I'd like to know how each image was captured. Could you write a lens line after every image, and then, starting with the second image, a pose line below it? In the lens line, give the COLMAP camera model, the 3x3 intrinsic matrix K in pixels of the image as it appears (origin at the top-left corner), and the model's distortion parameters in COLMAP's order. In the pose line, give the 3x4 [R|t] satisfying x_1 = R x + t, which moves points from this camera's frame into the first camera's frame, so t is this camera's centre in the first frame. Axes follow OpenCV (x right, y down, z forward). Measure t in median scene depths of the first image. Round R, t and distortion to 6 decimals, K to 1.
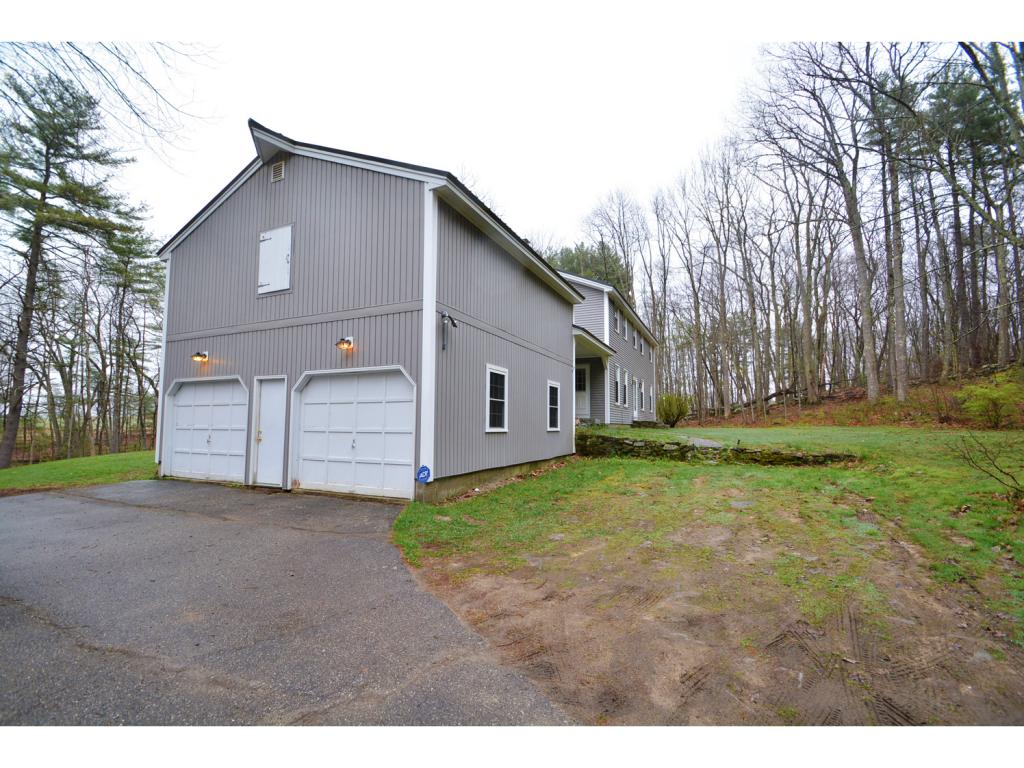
lens RADIAL K [[447.6, 0, 507.5], [0, 447.6, 394.6], [0, 0, 1]] dist [0.012928, -0.016126]
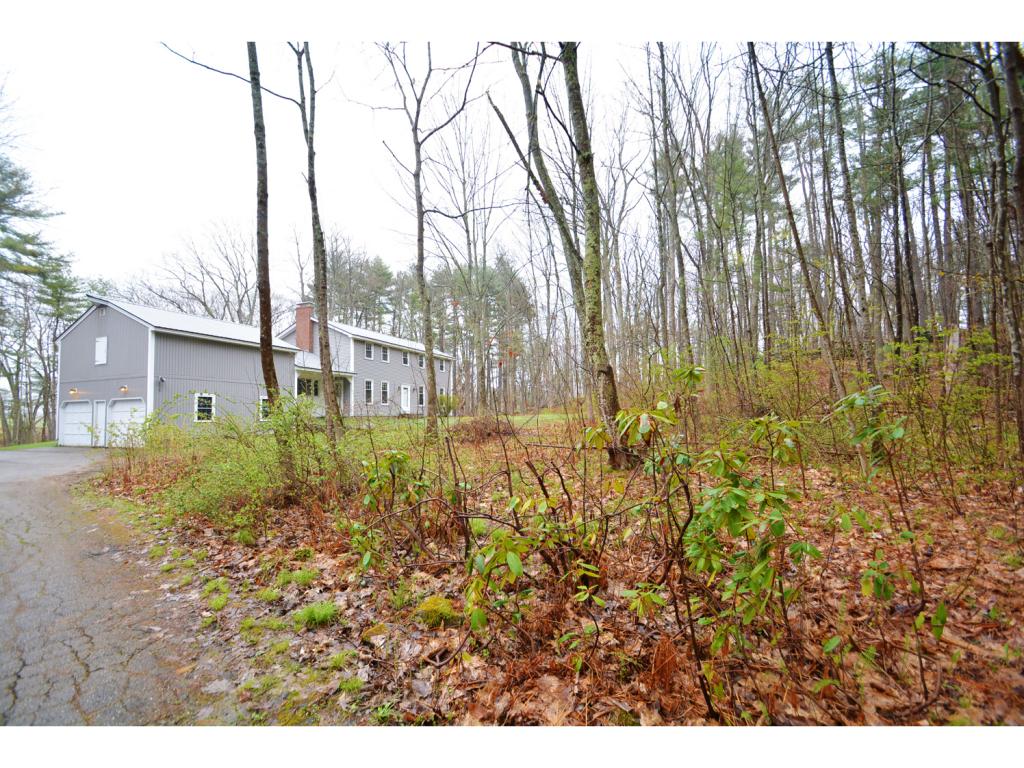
lens RADIAL K [[447.6, 0, 507.5], [0, 447.6, 394.6], [0, 0, 1]] dist [0.012928, -0.016126]
pose [[0.998204, -0.016600, 0.057560, 0.941873], [0.015424, 0.999664, 0.020818, -0.055591], [-0.057886, -0.019893, 0.998125, -0.942316]]
